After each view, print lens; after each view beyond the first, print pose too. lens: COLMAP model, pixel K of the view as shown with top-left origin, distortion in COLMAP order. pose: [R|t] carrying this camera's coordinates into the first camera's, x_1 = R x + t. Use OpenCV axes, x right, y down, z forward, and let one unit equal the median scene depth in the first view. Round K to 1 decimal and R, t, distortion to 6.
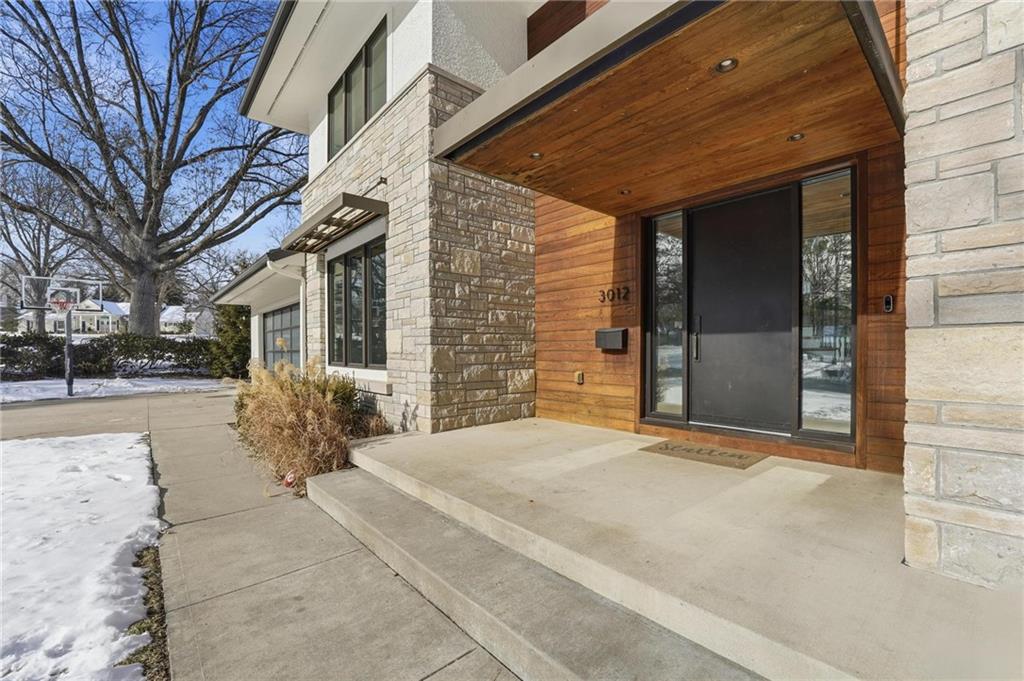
lens RADIAL K [[423.2, 0, 511.4], [0, 423.2, 347.0], [0, 0, 1]] dist [-0.001127, -0.000034]
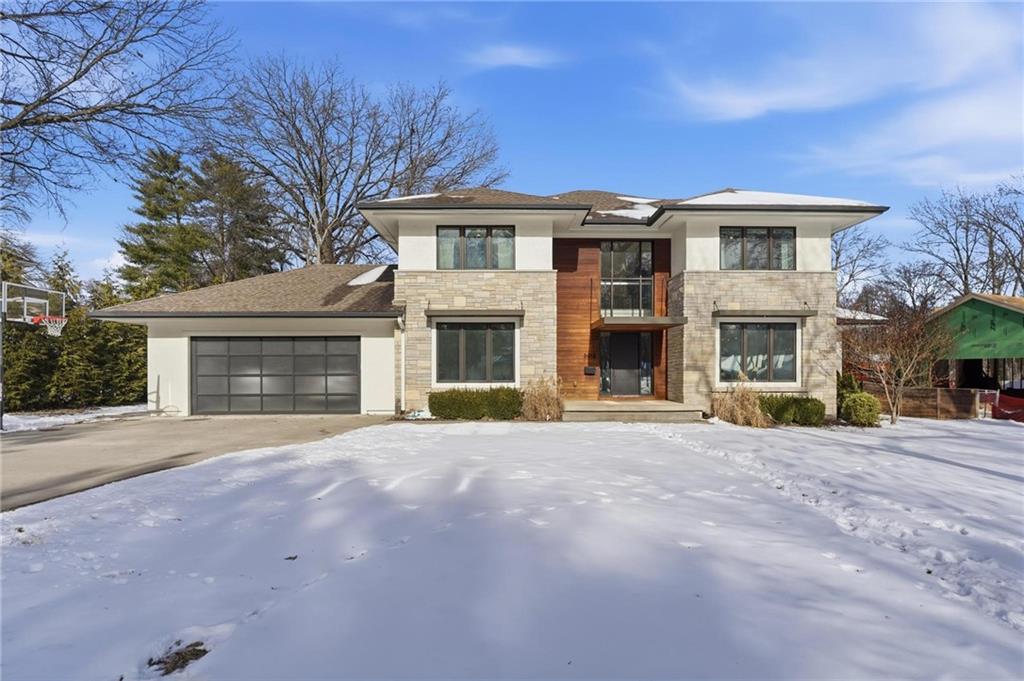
lens RADIAL K [[493.0, 0, 523.7], [0, 493.0, 376.9], [0, 0, 1]] dist [-0.000576, -0.000331]
pose [[0.635528, 0.000087, 0.772078, -2.637322], [-0.004678, 0.999982, 0.003738, 0.016695], [-0.772064, -0.005987, 0.635517, -0.829363]]
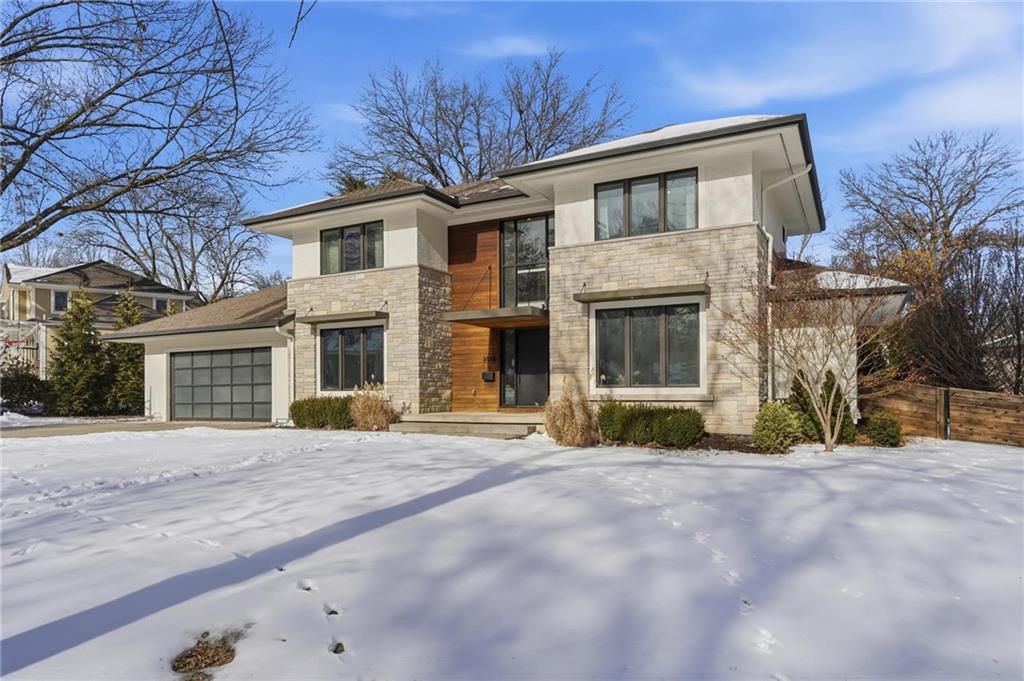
lens RADIAL K [[651.4, 0, 509.1], [0, 651.4, 388.5], [0, 0, 1]] dist [0.010988, 0.000293]
pose [[0.933932, 0.001787, 0.357446, -0.986803], [0.000439, 0.999981, -0.006147, 0.075456], [-0.357451, 0.005898, 0.933913, -2.547656]]
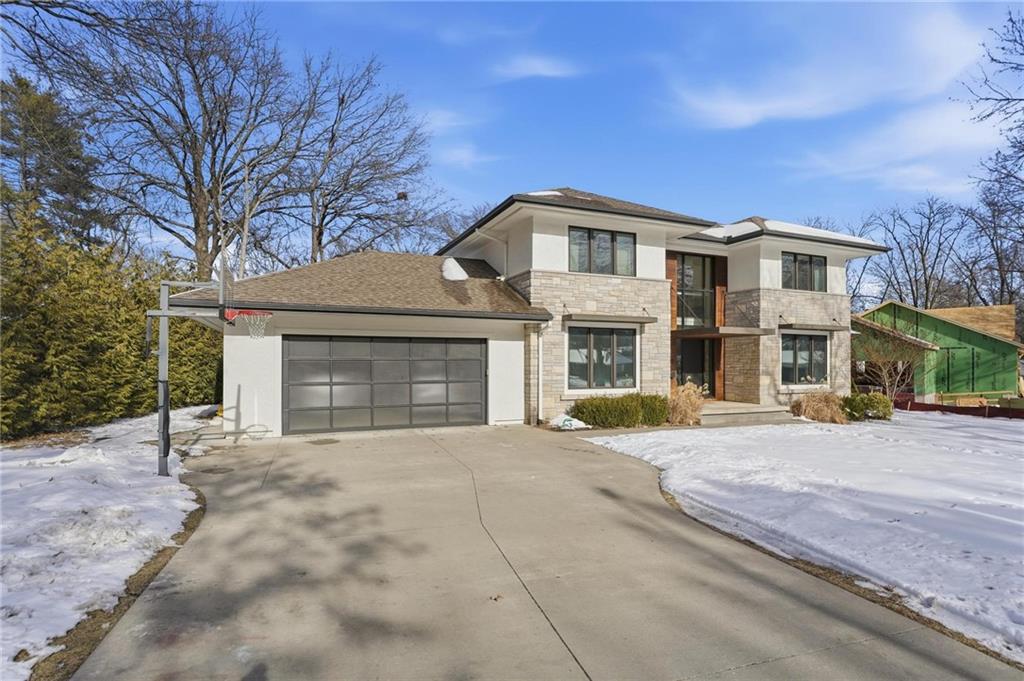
lens RADIAL K [[493.0, 0, 498.6], [0, 493.0, 372.9], [0, 0, 1]] dist [-0.000576, -0.000331]
pose [[0.323458, 0.003181, 0.946237, -3.515688], [-0.001273, 0.999995, -0.002927, -0.021846], [-0.946242, -0.000258, 0.323460, 0.954343]]
